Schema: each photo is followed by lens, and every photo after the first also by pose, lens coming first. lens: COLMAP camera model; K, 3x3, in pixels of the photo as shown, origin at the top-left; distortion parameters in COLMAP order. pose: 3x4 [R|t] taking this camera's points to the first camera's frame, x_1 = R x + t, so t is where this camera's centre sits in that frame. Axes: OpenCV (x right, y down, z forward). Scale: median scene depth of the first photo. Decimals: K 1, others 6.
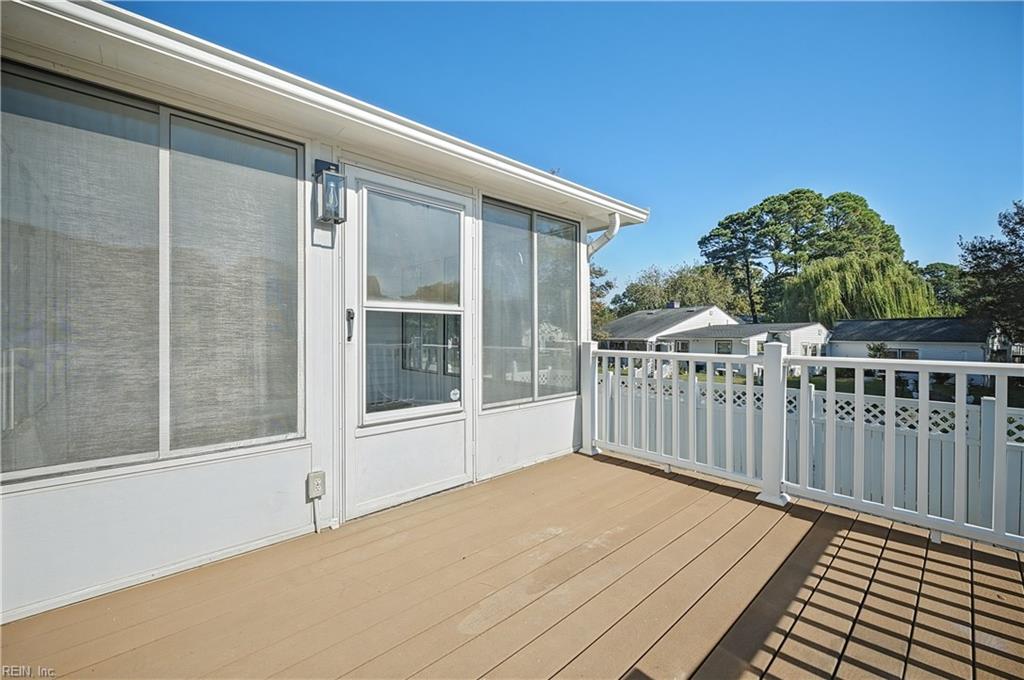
lens RADIAL K [[406.2, 0, 512.0], [0, 406.2, 340.0], [0, 0, 1]] dist [0.000944, 0.000043]
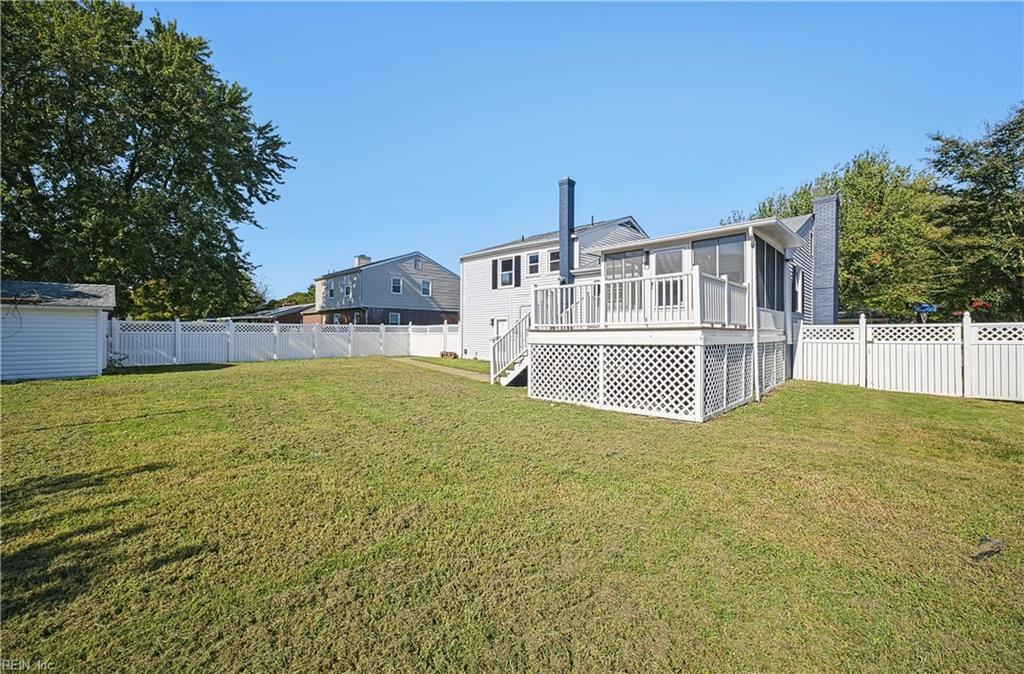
lens RADIAL K [[402.6, 0, 506.6], [0, 402.6, 327.5], [0, 0, 1]] dist [-0.000030, 0.000177]
pose [[0.071760, -0.015674, -0.997299, 0.668594], [-0.014094, 0.999761, -0.016727, 0.089493], [0.997322, 0.015256, 0.071522, -0.152037]]
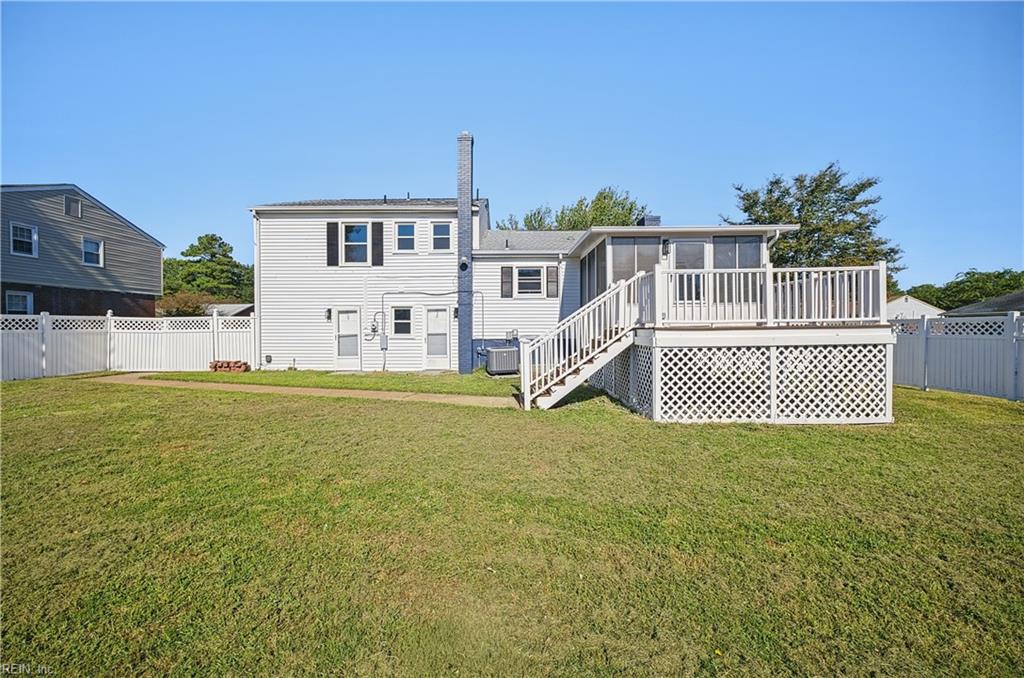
lens RADIAL K [[402.6, 0, 506.6], [0, 402.6, 329.5], [0, 0, 1]] dist [-0.000030, 0.000177]
pose [[0.731679, 0.000978, -0.681648, 0.198351], [-0.003661, 0.999990, -0.002496, 0.085782], [0.681639, 0.004322, 0.731676, -0.532029]]
